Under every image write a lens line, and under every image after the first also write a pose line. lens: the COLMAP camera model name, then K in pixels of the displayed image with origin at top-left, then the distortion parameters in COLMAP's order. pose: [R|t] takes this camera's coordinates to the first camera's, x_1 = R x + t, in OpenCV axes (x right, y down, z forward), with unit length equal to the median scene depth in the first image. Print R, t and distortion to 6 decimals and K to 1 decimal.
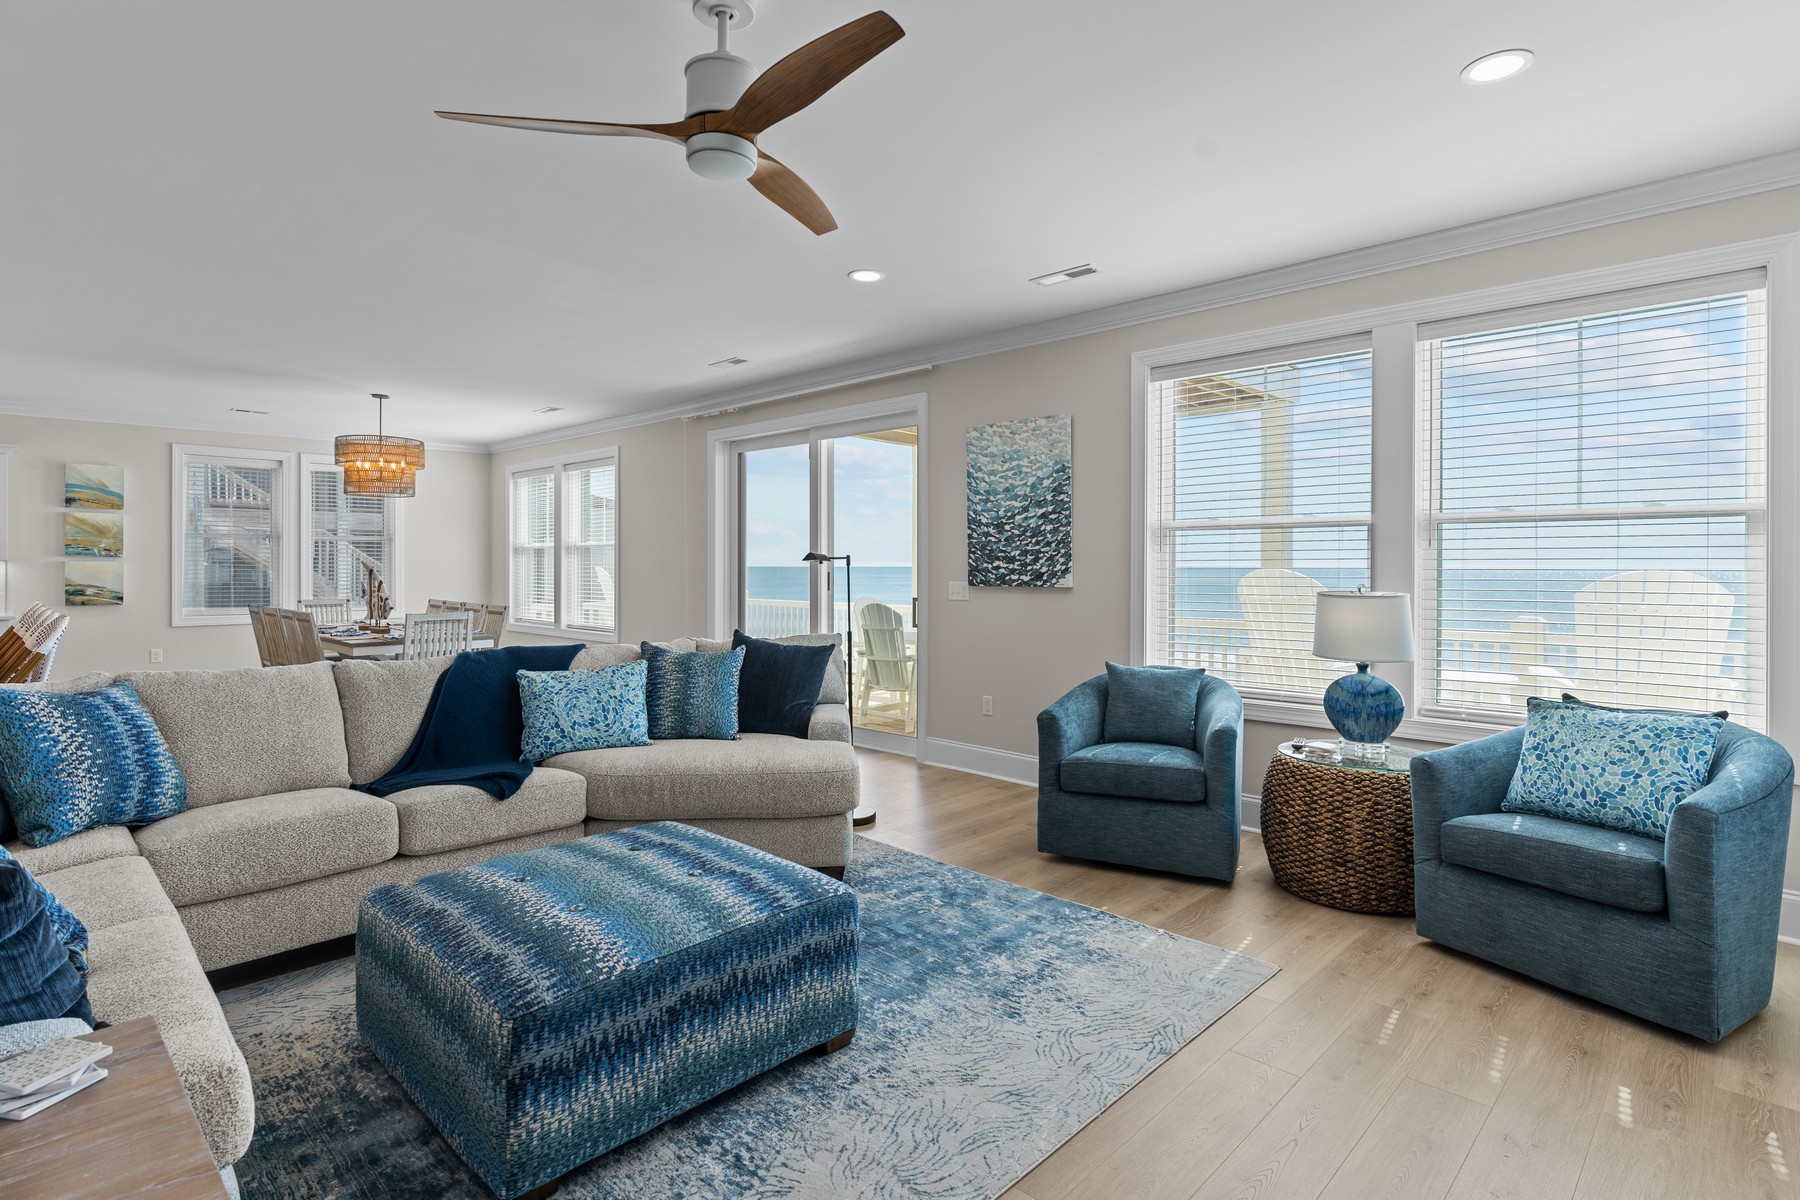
lens RADIAL K [[908.3, 0, 895.3], [0, 908.3, 567.4], [0, 0, 1]] dist [0.001380, 0.000408]
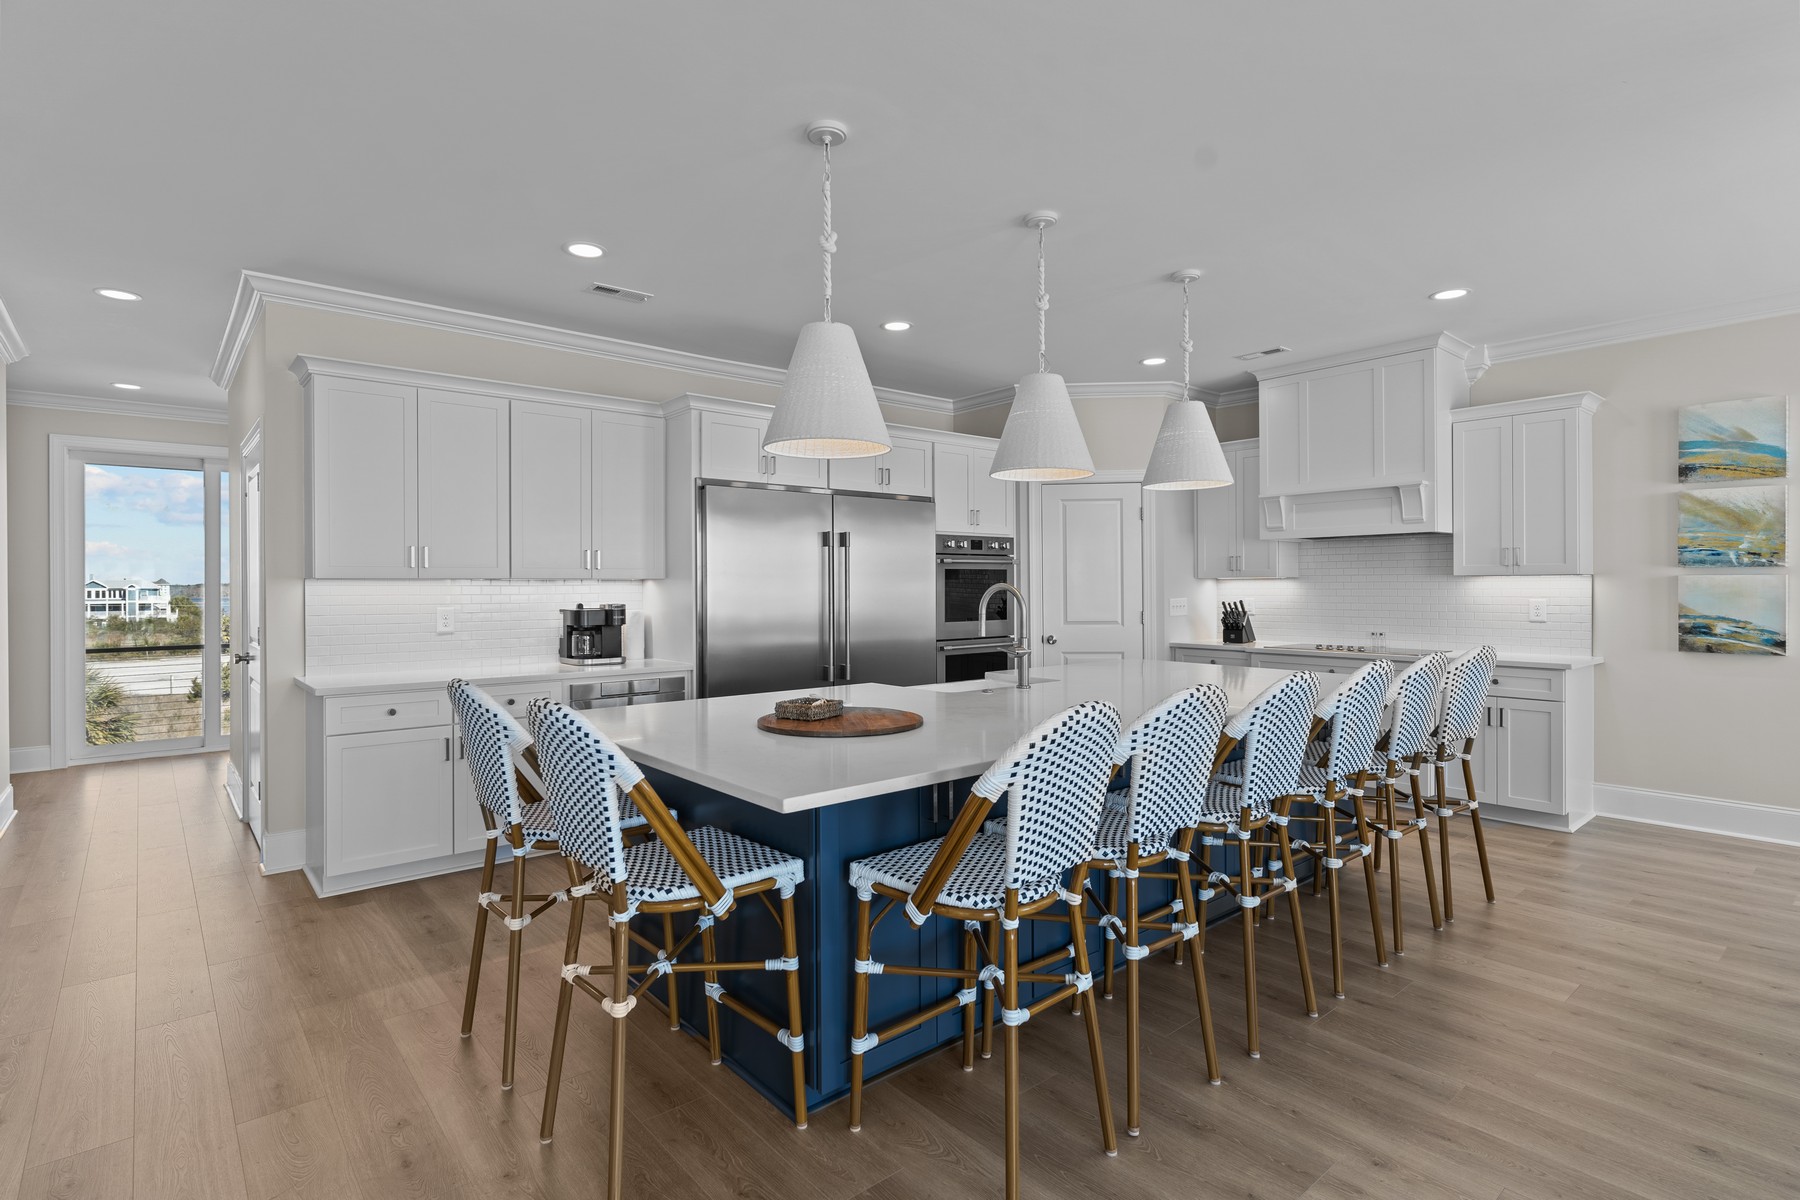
lens RADIAL K [[908.3, 0, 895.3], [0, 908.3, 567.4], [0, 0, 1]] dist [0.001380, 0.000408]
pose [[-0.088241, -0.018510, -0.995927, -0.428742], [-0.001524, 0.999829, -0.018448, -0.000032], [0.996098, -0.000110, -0.088255, 0.823168]]
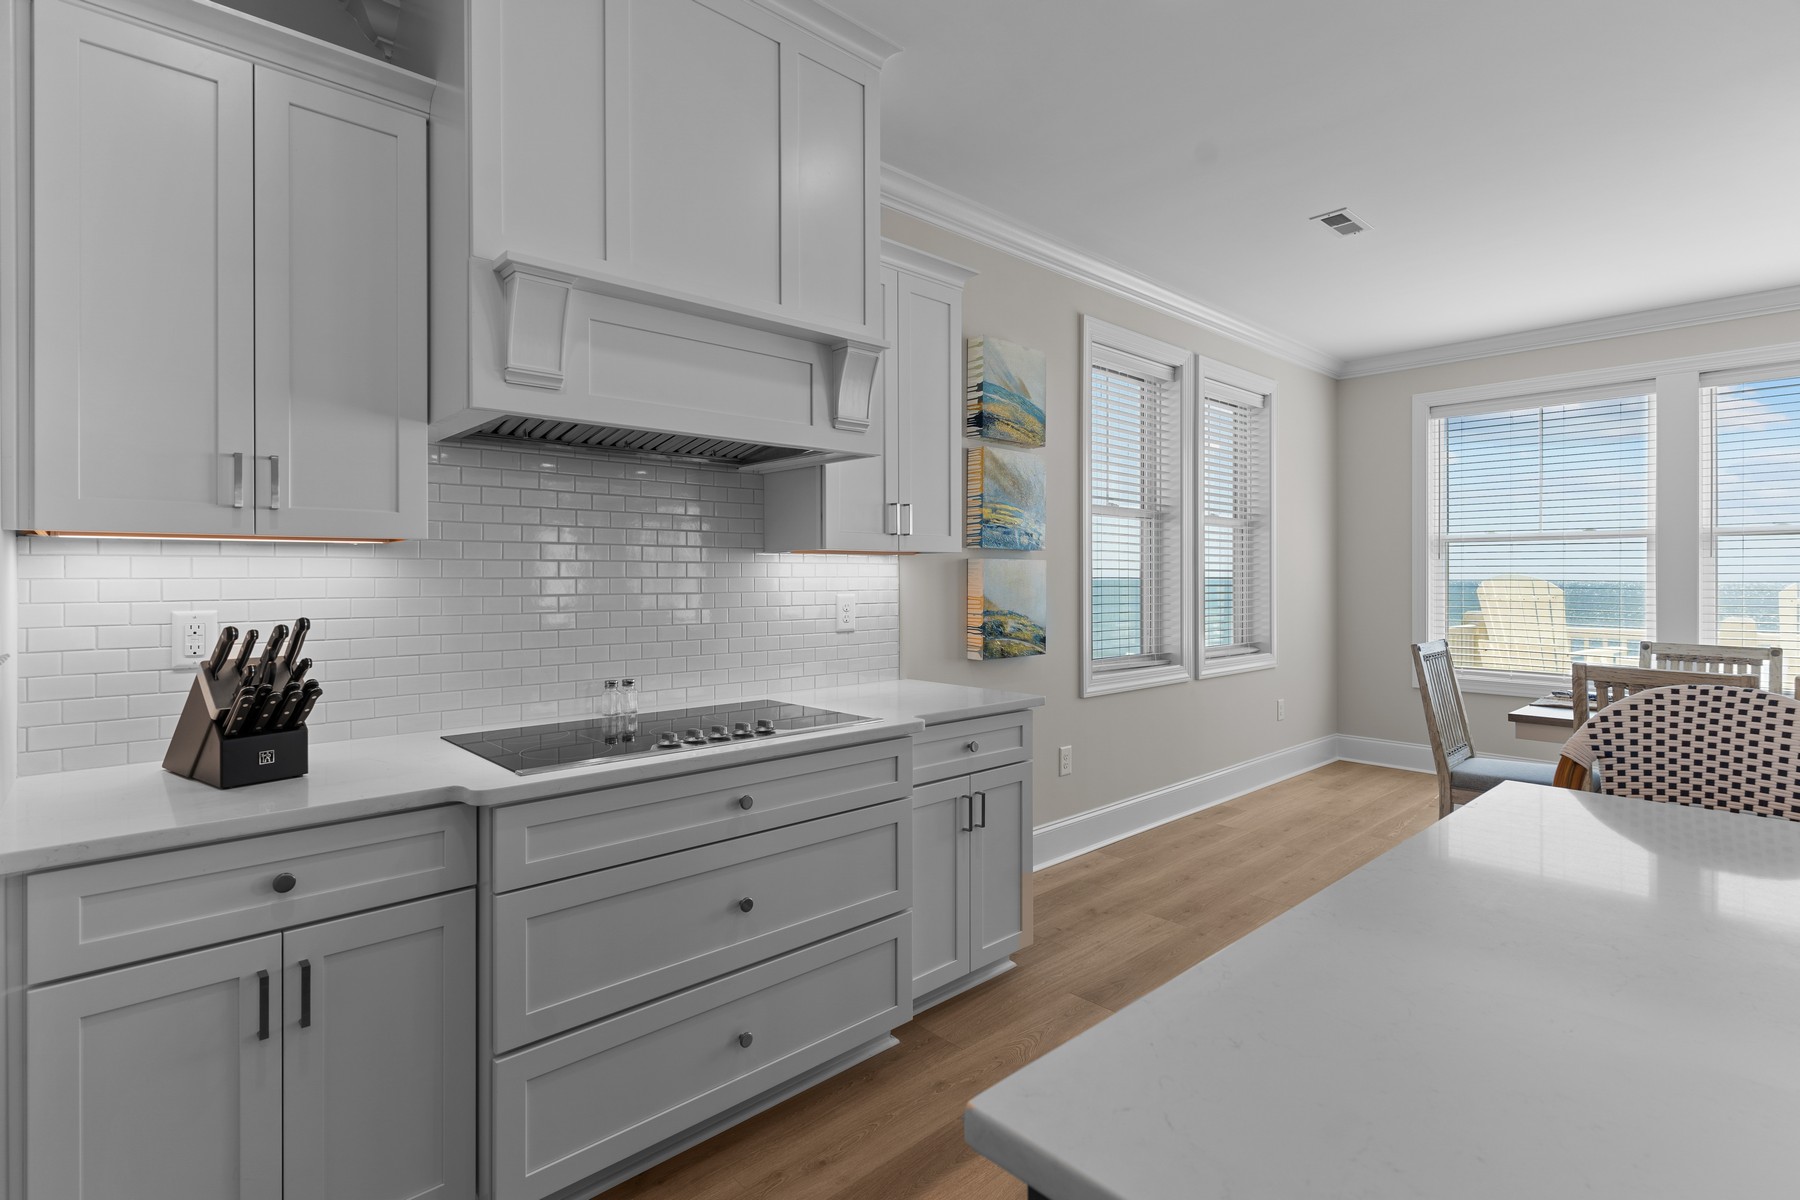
lens RADIAL K [[860.2, 0, 874.8], [0, 860.2, 573.1], [0, 0, 1]] dist [0.000131, -0.000332]
pose [[0.998234, 0.000248, -0.059399, -1.403264], [-0.000676, 0.999974, -0.007199, 0.005432], [0.059396, 0.007227, 0.998208, 0.872313]]
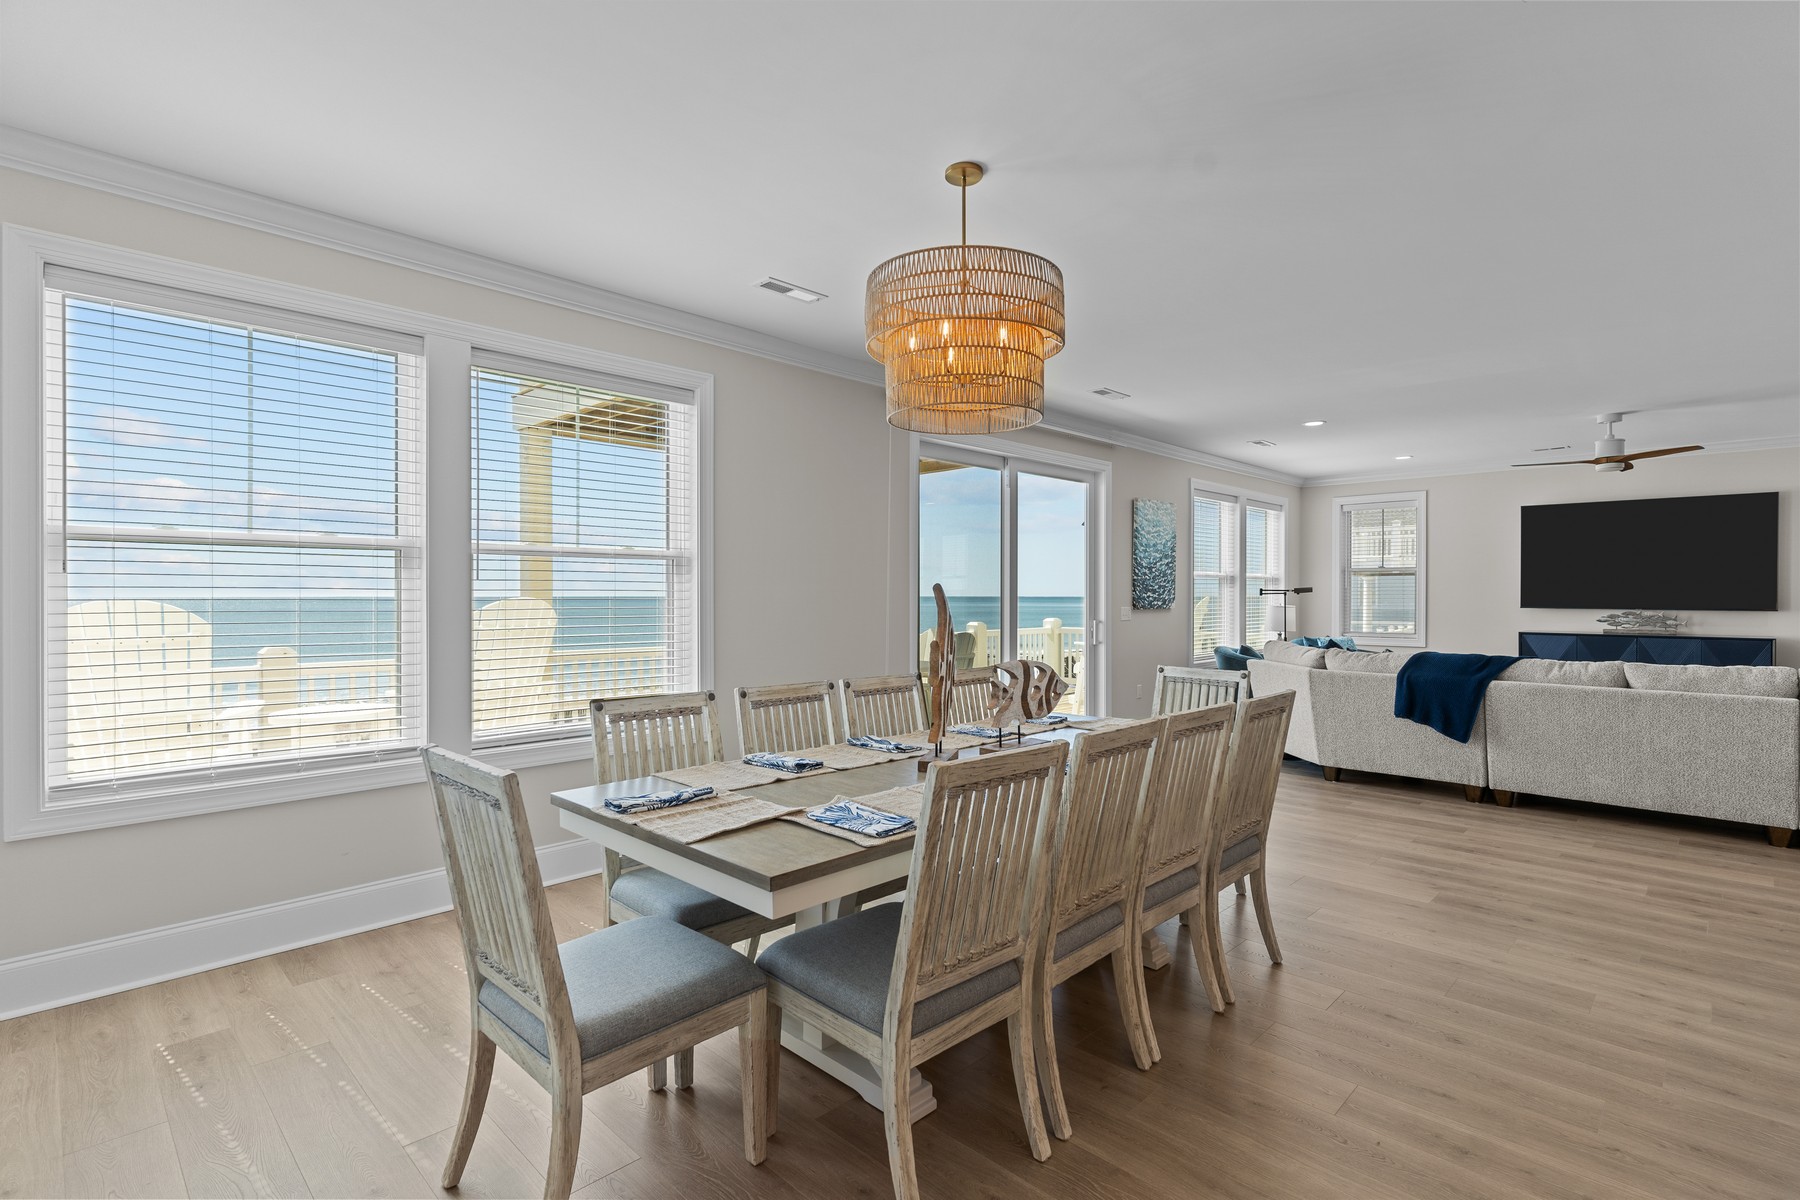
lens RADIAL K [[858.6, 0, 900.0], [0, 858.6, 600.0], [0, 0, 1]] dist [0.002202, -0.000075]
pose [[-0.001463, -0.006314, 0.999979, -1.314020], [0.003068, 0.999975, 0.006318, -0.004481], [-0.999994, 0.003078, -0.001444, 1.433288]]
